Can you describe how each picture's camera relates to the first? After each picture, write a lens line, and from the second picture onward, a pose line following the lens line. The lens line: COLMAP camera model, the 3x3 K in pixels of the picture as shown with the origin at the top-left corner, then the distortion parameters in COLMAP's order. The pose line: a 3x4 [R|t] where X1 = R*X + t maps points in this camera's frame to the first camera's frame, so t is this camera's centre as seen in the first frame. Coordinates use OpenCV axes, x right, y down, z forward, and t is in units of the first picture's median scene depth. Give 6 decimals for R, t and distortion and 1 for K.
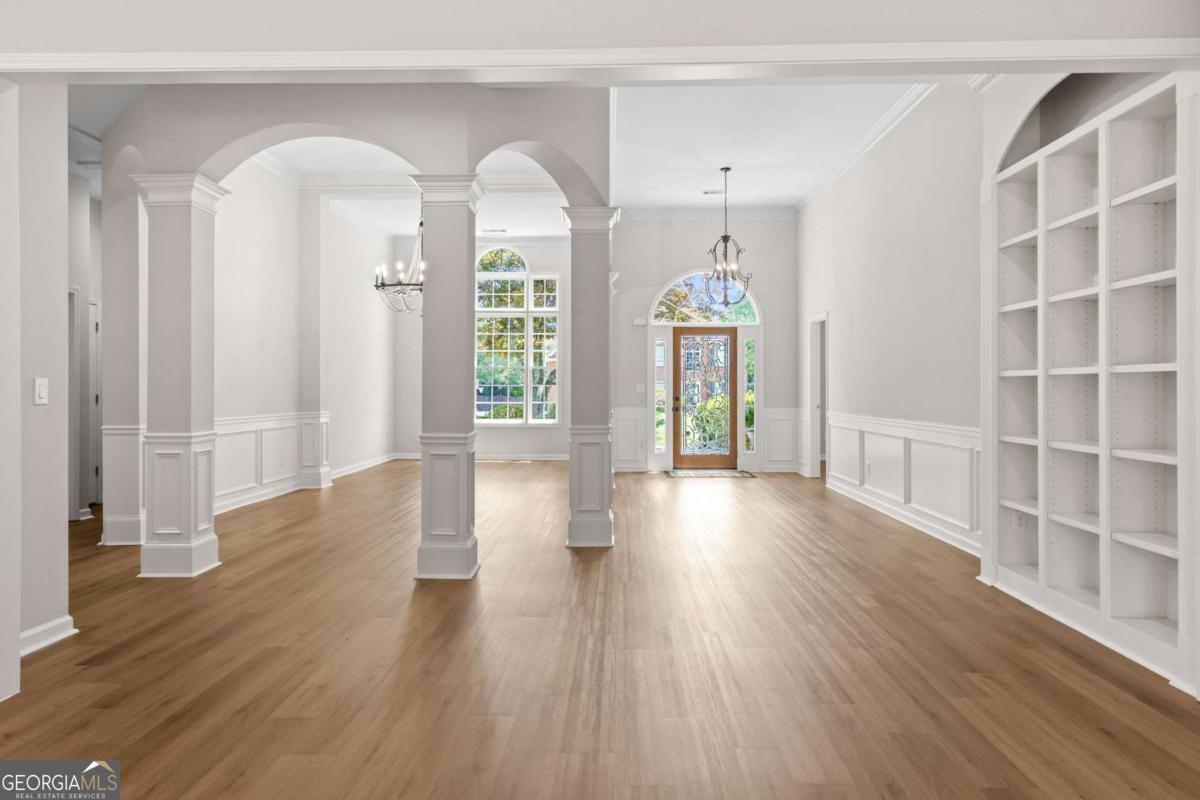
lens RADIAL K [[766.7, 0, 600.4], [0, 766.7, 392.4], [0, 0, 1]] dist [-0.004503, 0.004059]
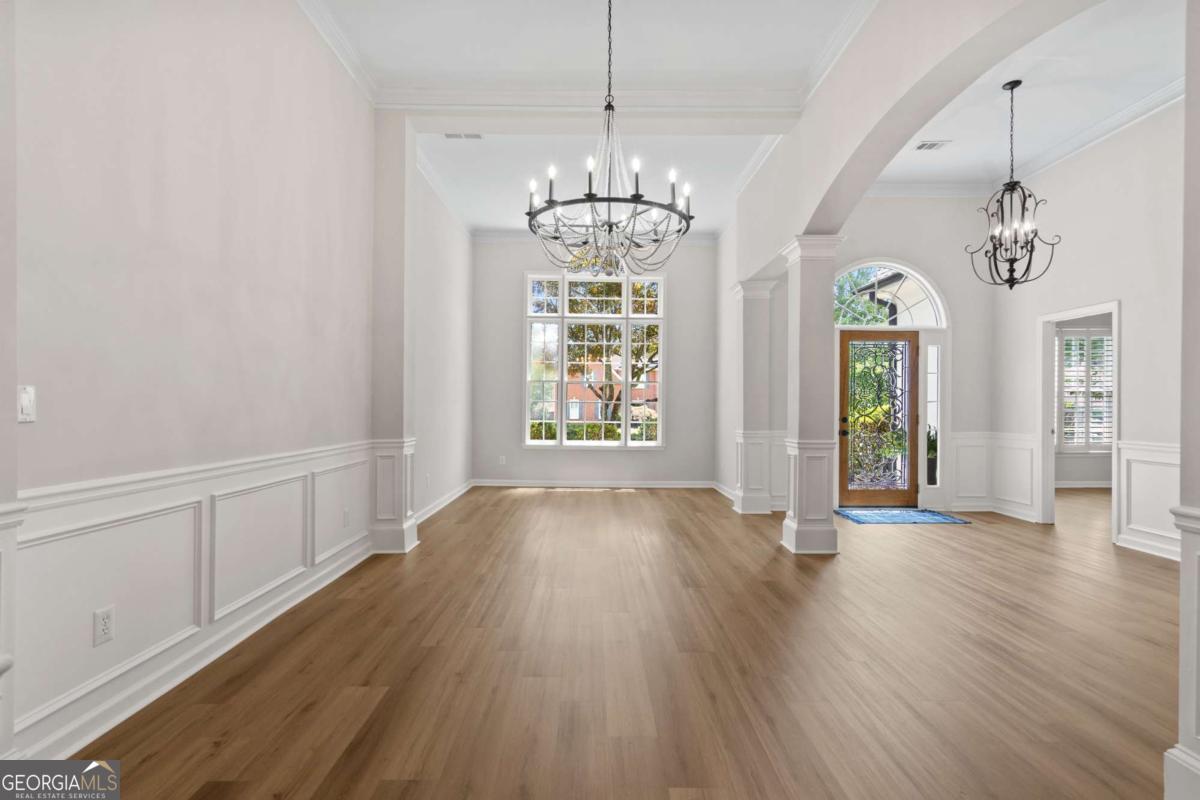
lens RADIAL K [[544.3, 0, 585.4], [0, 544.3, 416.4], [0, 0, 1]] dist [-0.008517, 0.000209]
pose [[0.998768, 0.005992, 0.049252, -0.208756], [-0.006443, 0.999939, 0.008999, 0.001426], [-0.049195, -0.009305, 0.998746, 0.469947]]
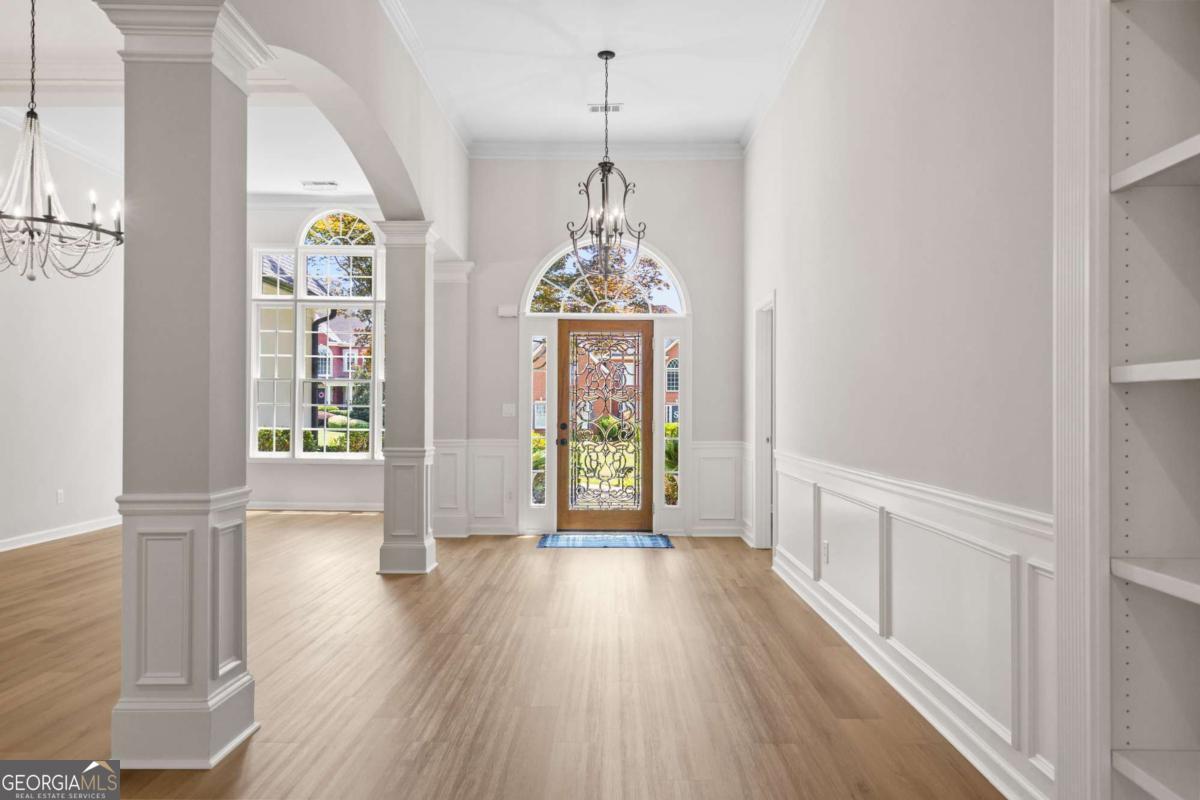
lens RADIAL K [[794.3, 0, 626.6], [0, 794.3, 405.3], [0, 0, 1]] dist [0.011131, -0.002020]
pose [[0.999742, 0.004547, 0.022252, 0.146644], [-0.004308, 0.999933, -0.010785, -0.003030], [-0.022299, 0.010687, 0.999694, 0.319888]]
